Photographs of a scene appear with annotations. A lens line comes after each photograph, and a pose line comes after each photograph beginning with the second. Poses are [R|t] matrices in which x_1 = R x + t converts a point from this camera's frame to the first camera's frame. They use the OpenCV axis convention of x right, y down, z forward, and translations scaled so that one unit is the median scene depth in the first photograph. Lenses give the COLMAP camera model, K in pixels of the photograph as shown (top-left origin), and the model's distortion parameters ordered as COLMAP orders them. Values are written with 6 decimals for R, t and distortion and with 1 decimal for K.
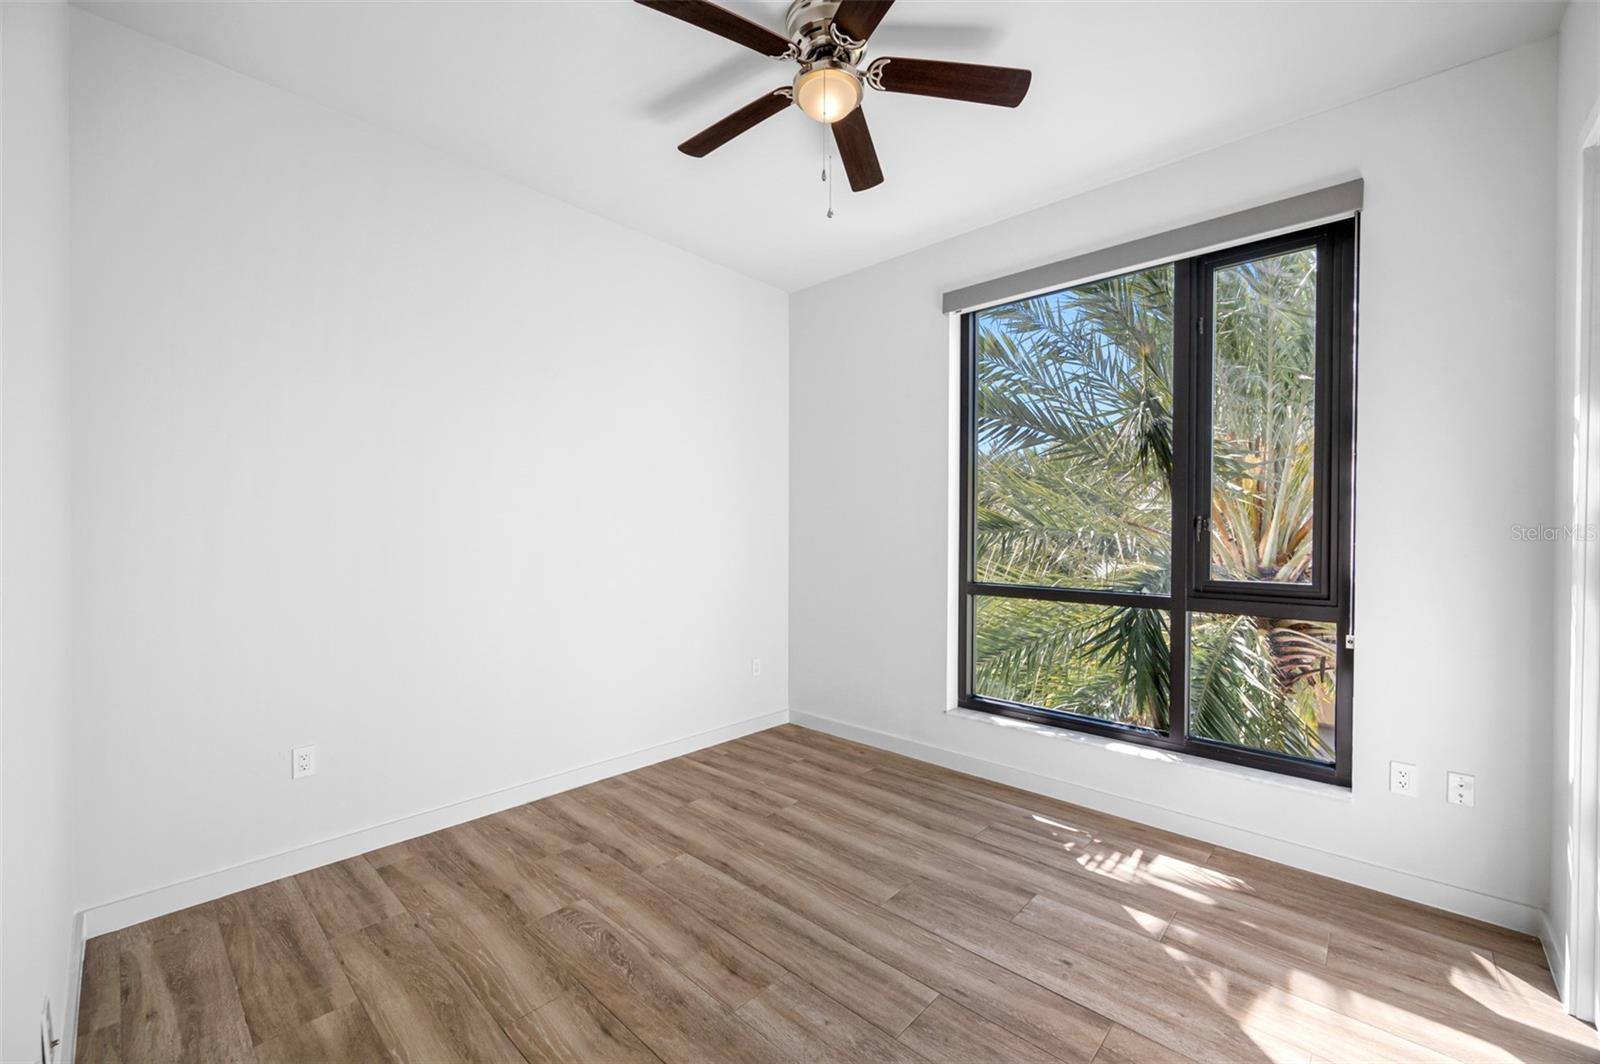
lens RADIAL K [[647.3, 0, 803.3], [0, 647.3, 535.3], [0, 0, 1]] dist [0.001787, -0.000005]
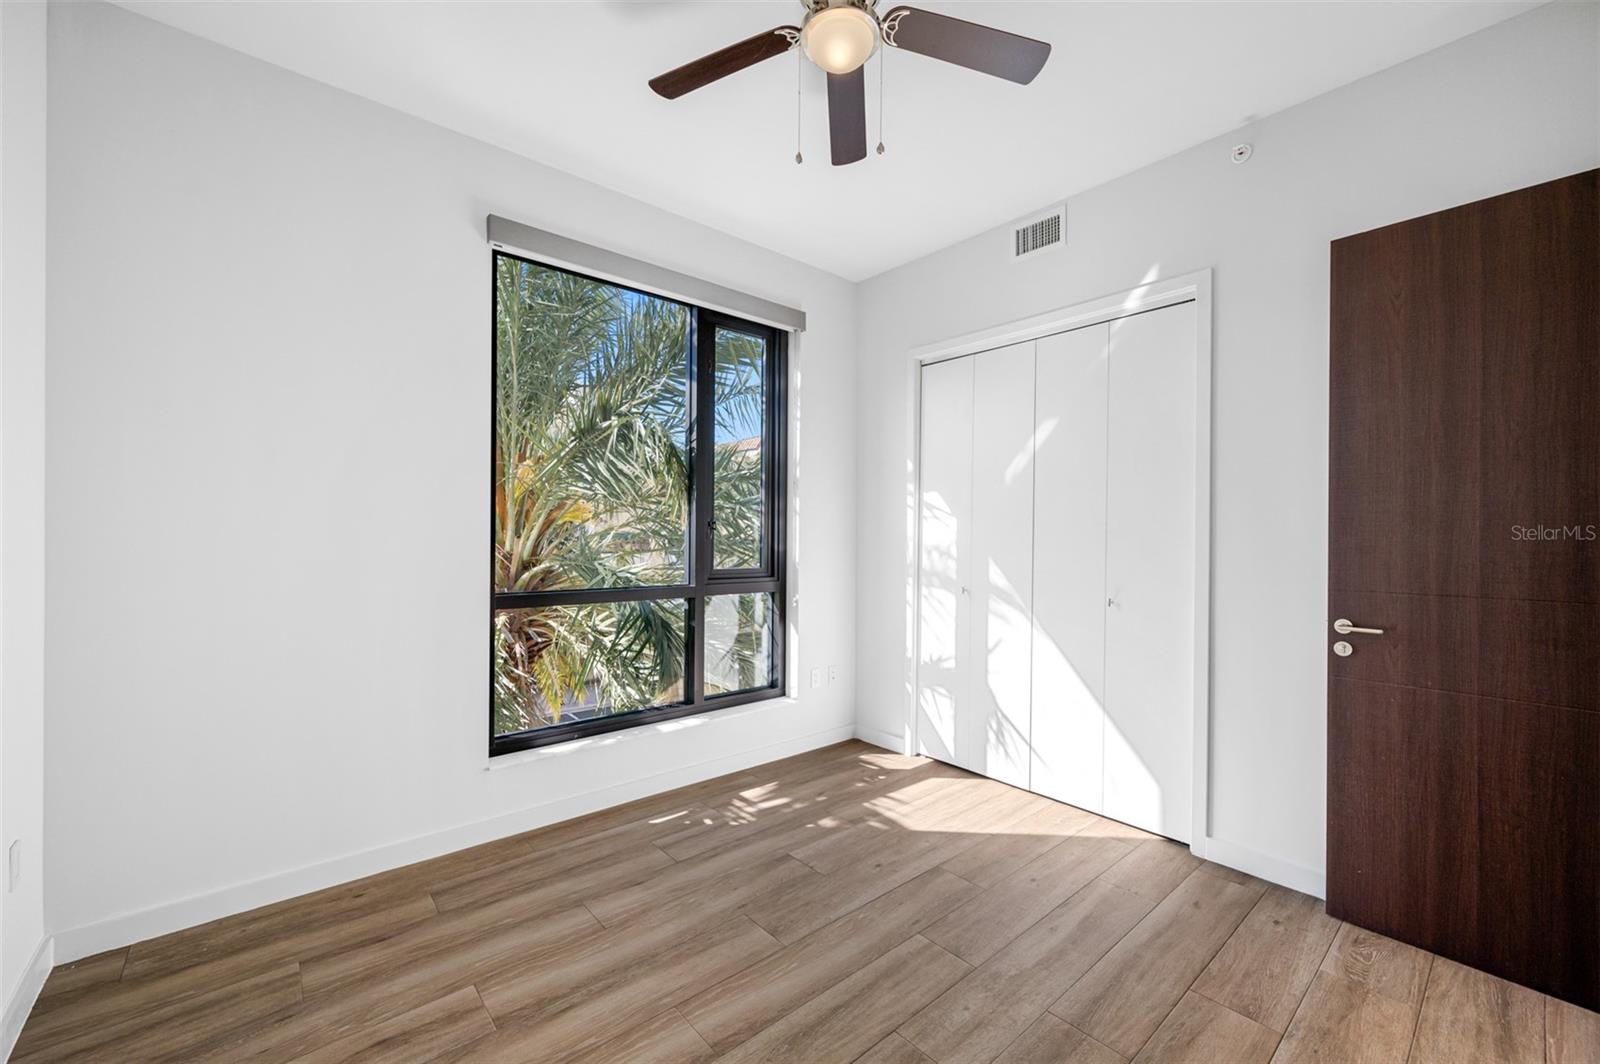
lens RADIAL K [[647.3, 0, 803.3], [0, 647.3, 535.3], [0, 0, 1]] dist [0.001787, -0.000005]
pose [[0.107996, -0.007399, 0.994124, -0.776648], [-0.003044, 0.999965, 0.007773, -0.010991], [-0.994147, -0.003866, 0.107970, 0.876692]]
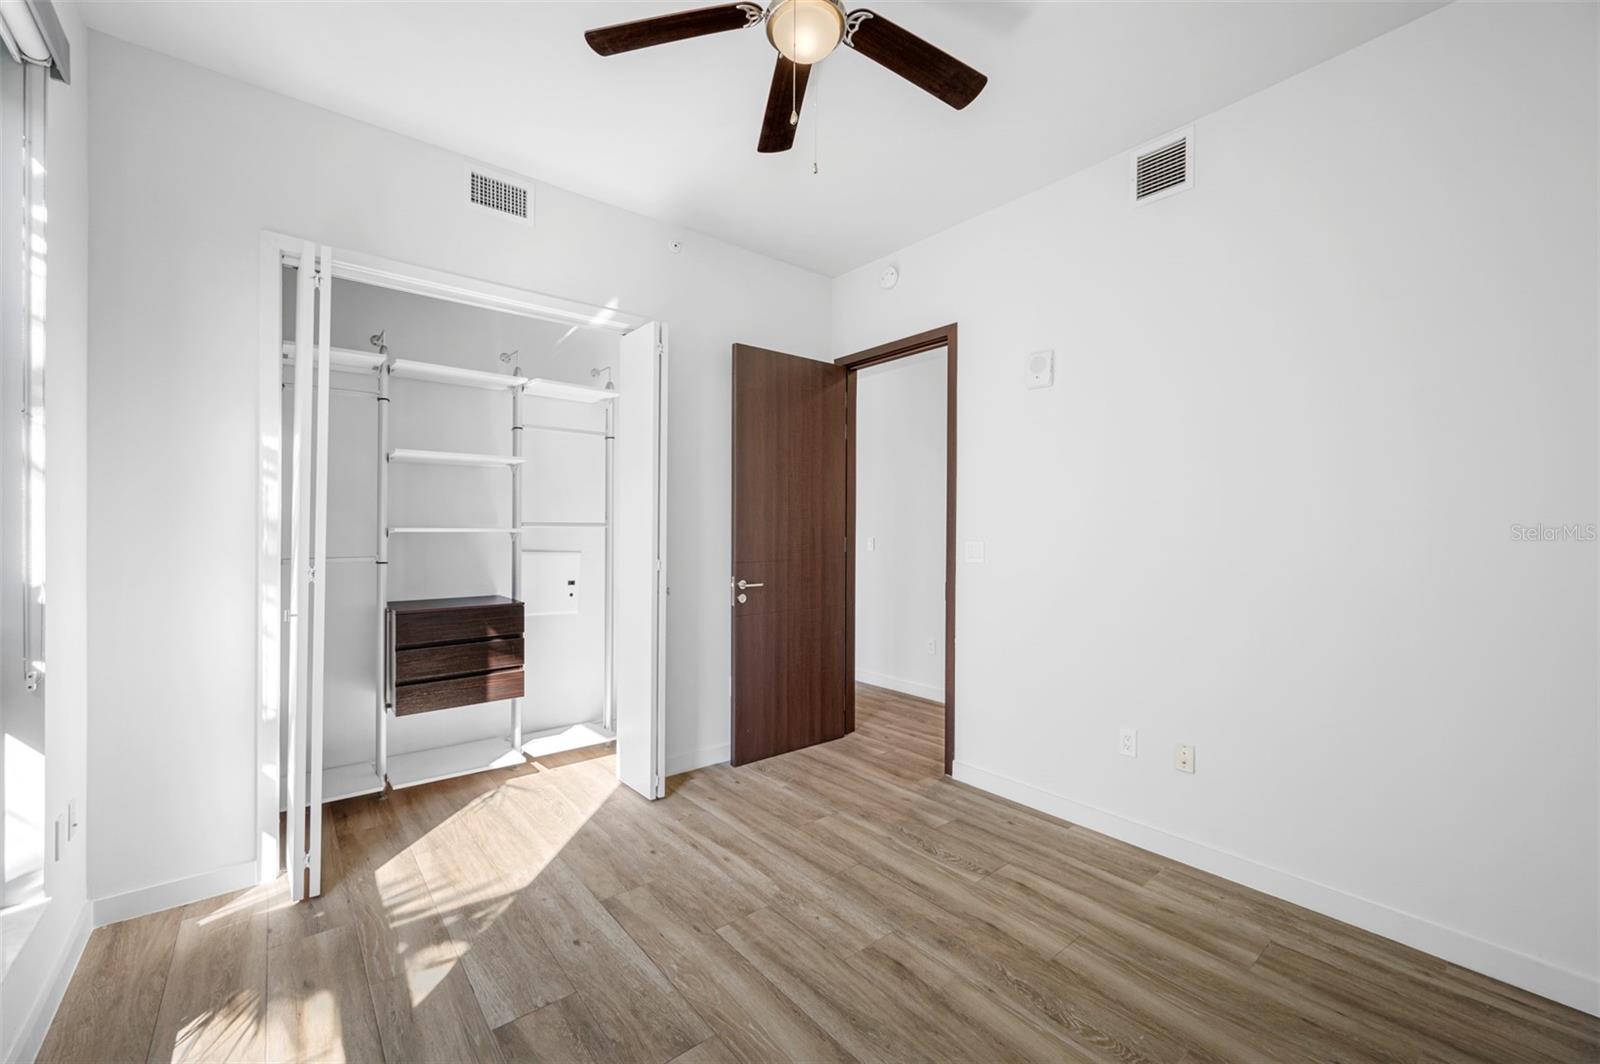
lens RADIAL K [[636.4, 0, 805.4], [0, 636.4, 538.9], [0, 0, 1]] dist [0.000562, 0.000303]
pose [[-0.991003, -0.008172, 0.133588, -0.076720], [-0.005938, 0.999836, 0.017116, -0.007790], [-0.133706, 0.016169, -0.990889, 1.694725]]
